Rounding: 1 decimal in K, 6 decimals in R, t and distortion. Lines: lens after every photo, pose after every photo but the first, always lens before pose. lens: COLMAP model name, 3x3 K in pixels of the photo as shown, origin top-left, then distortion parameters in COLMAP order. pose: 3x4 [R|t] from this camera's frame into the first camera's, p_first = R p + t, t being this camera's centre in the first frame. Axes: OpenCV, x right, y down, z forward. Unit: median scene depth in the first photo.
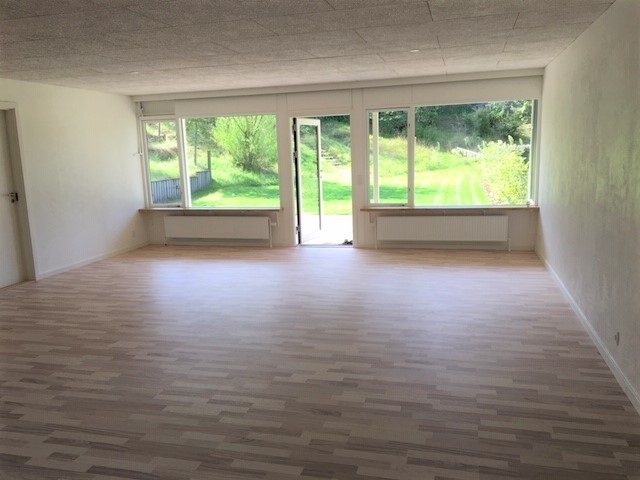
lens RADIAL K [[542.0, 0, 326.3], [0, 542.0, 236.4], [0, 0, 1]] dist [0.055065, -0.070638]
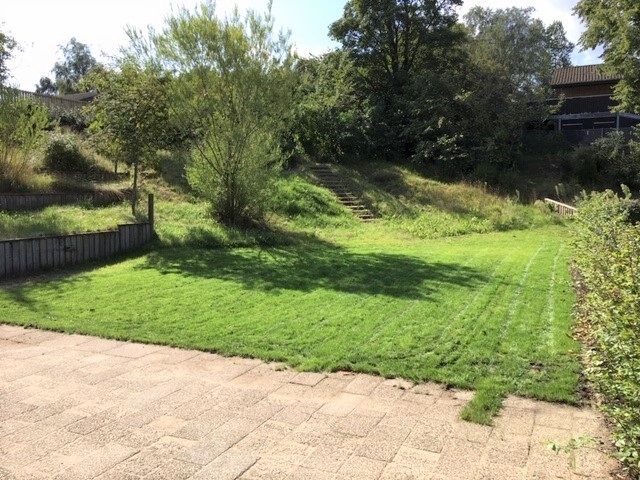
lens RADIAL K [[542.0, 0, 331.4], [0, 542.0, 234.7], [0, 0, 1]] dist [0.055065, -0.070638]
pose [[0.984974, 0.039237, -0.168184, 0.096501], [-0.053122, 0.995469, -0.078869, -0.050399], [0.164327, 0.086618, 0.982596, 0.288008]]
